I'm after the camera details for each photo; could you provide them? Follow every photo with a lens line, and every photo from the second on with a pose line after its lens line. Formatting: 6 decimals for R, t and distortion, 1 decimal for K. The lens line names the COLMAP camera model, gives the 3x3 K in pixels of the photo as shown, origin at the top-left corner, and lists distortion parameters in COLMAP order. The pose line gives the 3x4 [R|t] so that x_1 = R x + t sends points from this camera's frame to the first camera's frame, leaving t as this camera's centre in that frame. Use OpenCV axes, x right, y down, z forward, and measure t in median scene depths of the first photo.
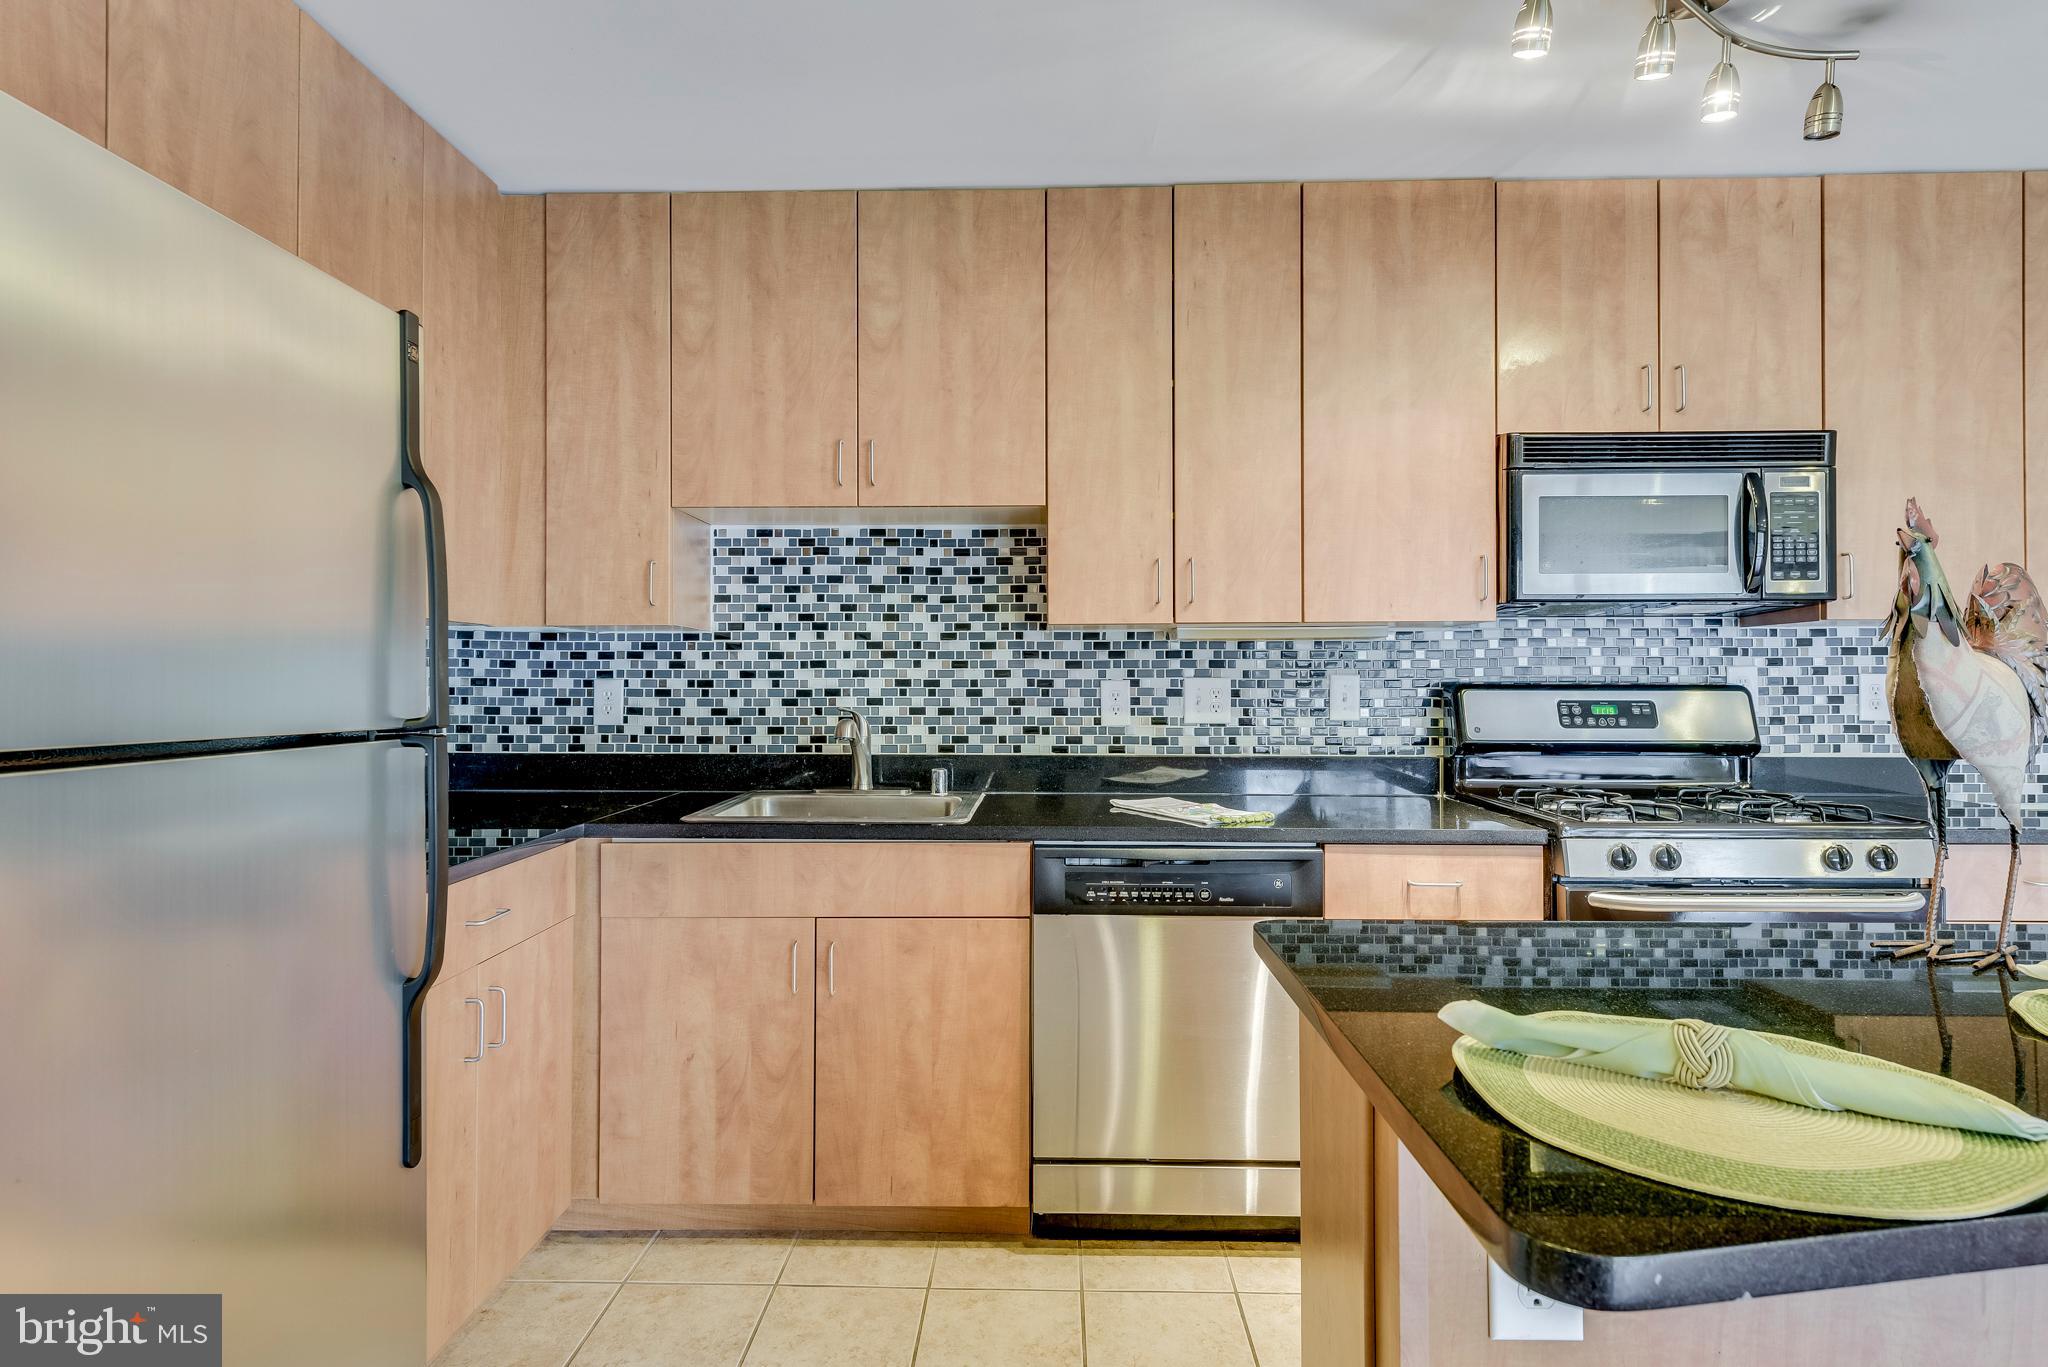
lens RADIAL K [[1039.3, 0, 1052.3], [0, 1039.3, 673.7], [0, 0, 1]] dist [0.010389, -0.001743]
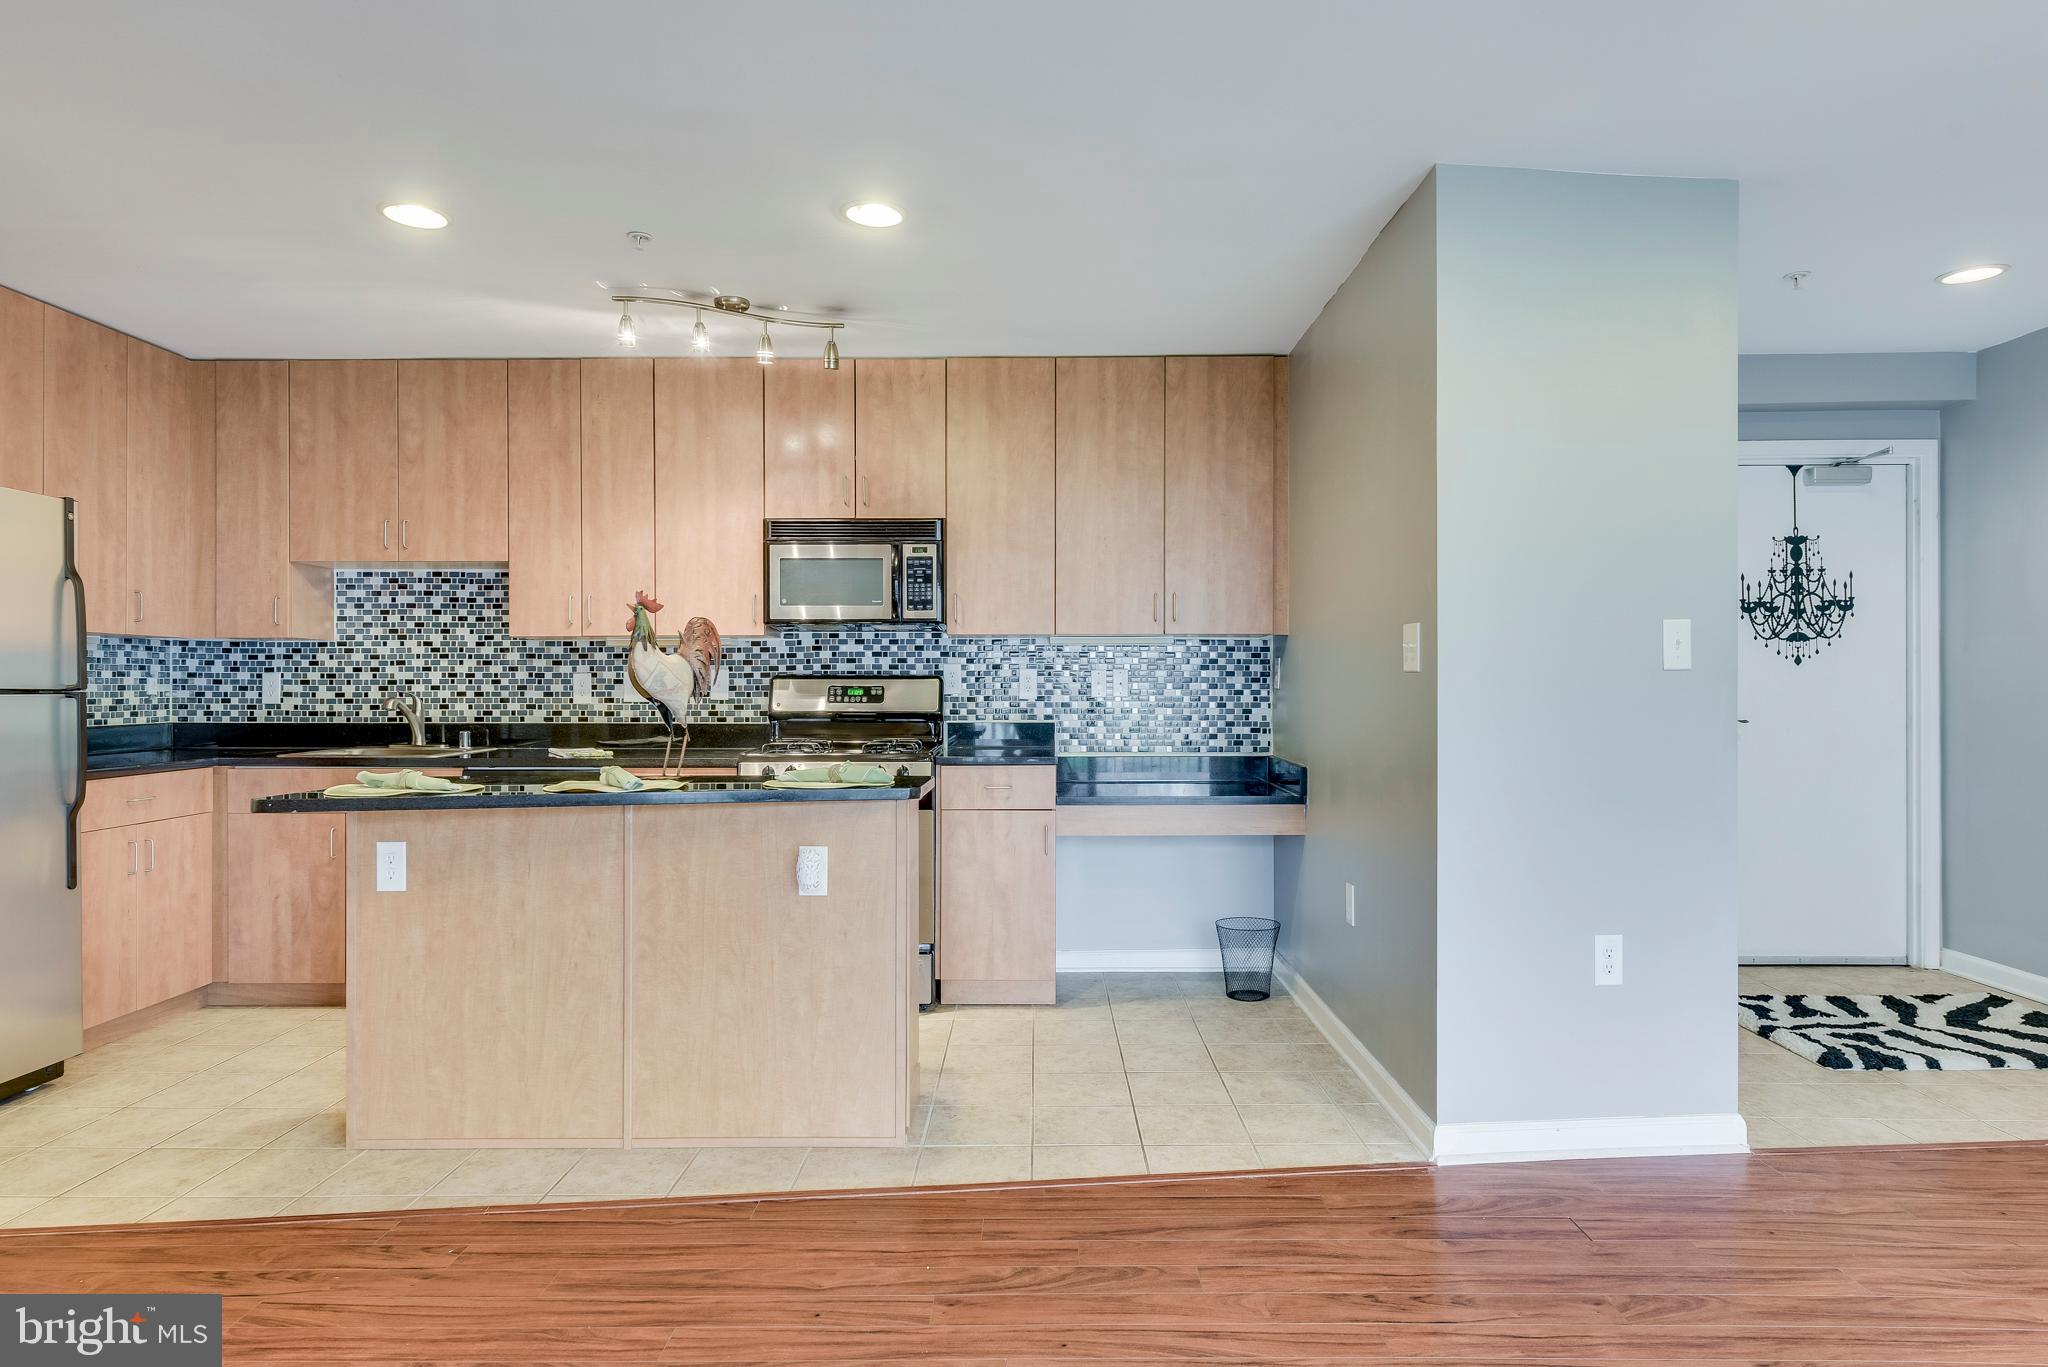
lens RADIAL K [[1325.5, 0, 1036.6], [0, 1325.5, 702.2], [0, 0, 1]] dist [0.004391, -0.007632]
pose [[0.997208, 0.002790, -0.074622, 0.903615], [-0.001740, 0.999899, 0.014127, 0.020657], [0.074654, -0.013958, 0.997112, -0.906124]]
